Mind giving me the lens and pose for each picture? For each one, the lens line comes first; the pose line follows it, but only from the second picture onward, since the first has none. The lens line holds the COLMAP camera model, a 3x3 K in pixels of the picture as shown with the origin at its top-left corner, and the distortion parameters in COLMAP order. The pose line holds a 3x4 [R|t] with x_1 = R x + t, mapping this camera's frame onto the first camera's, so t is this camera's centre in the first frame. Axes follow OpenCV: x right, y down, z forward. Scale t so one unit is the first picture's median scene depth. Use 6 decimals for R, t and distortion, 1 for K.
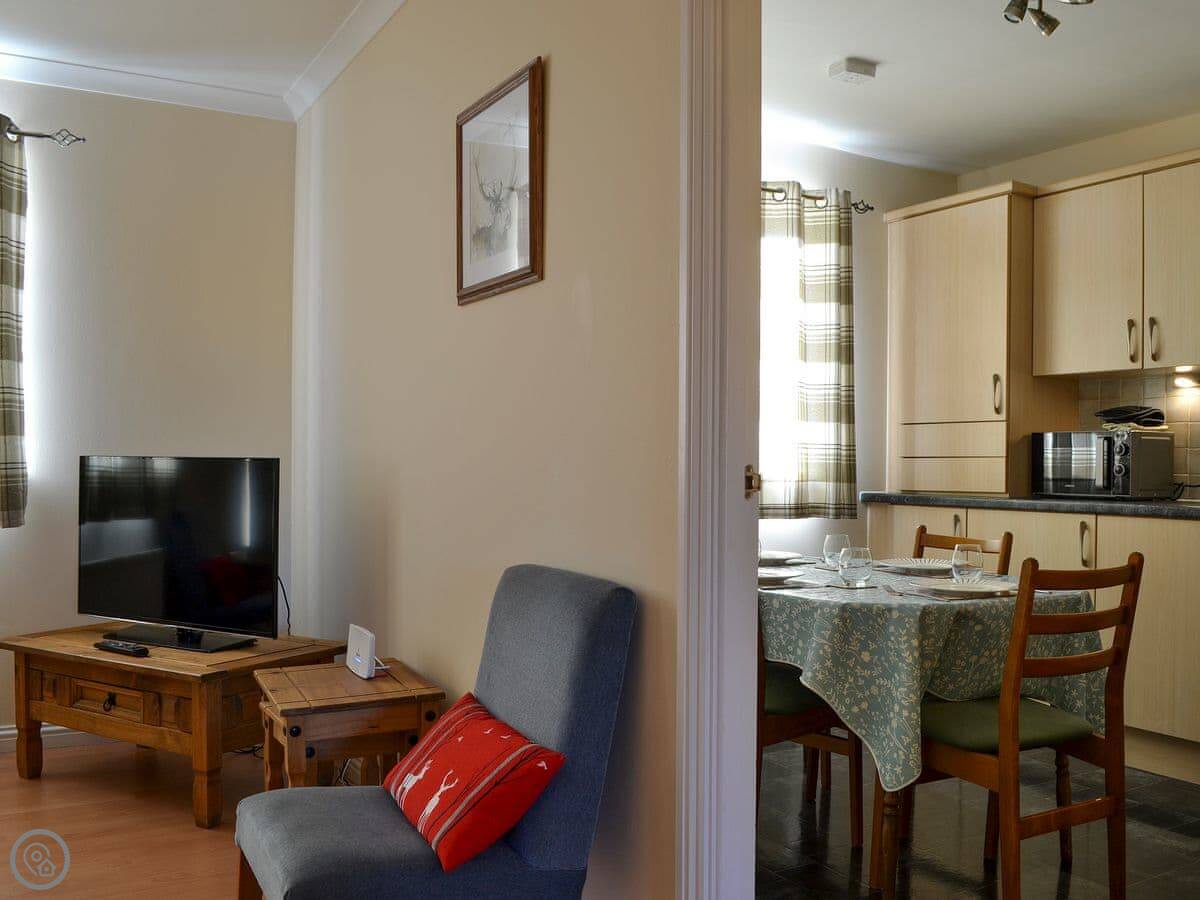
lens RADIAL K [[1089.4, 0, 600.6], [0, 1089.4, 471.4], [0, 0, 1]] dist [-0.115185, 0.014003]
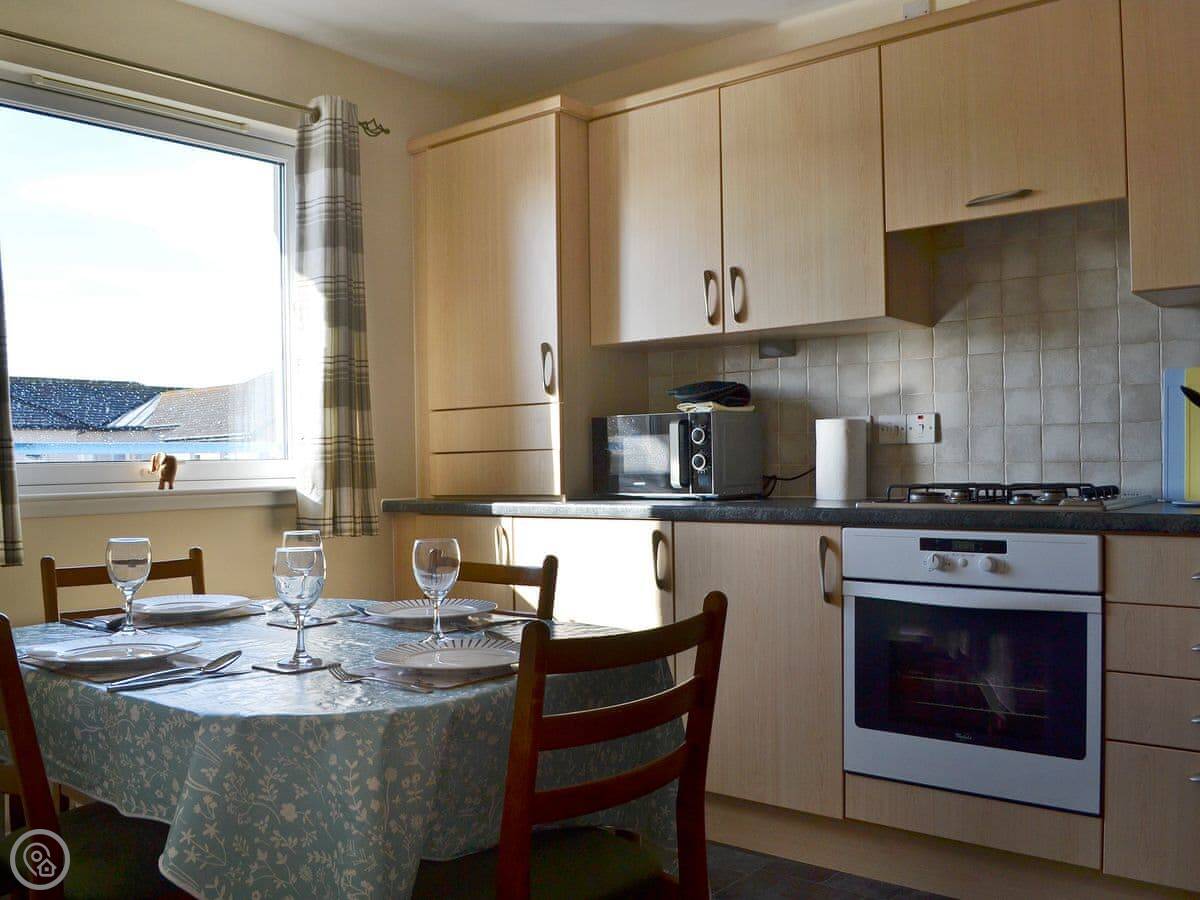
lens RADIAL K [[1089.4, 0, 600.6], [0, 1089.4, 471.4], [0, 0, 1]] dist [-0.115185, 0.014003]
pose [[0.931463, -0.028208, 0.362741, 0.144544], [0.027624, 0.999595, 0.006798, -0.002100], [-0.362786, 0.003688, 0.931865, 0.308732]]
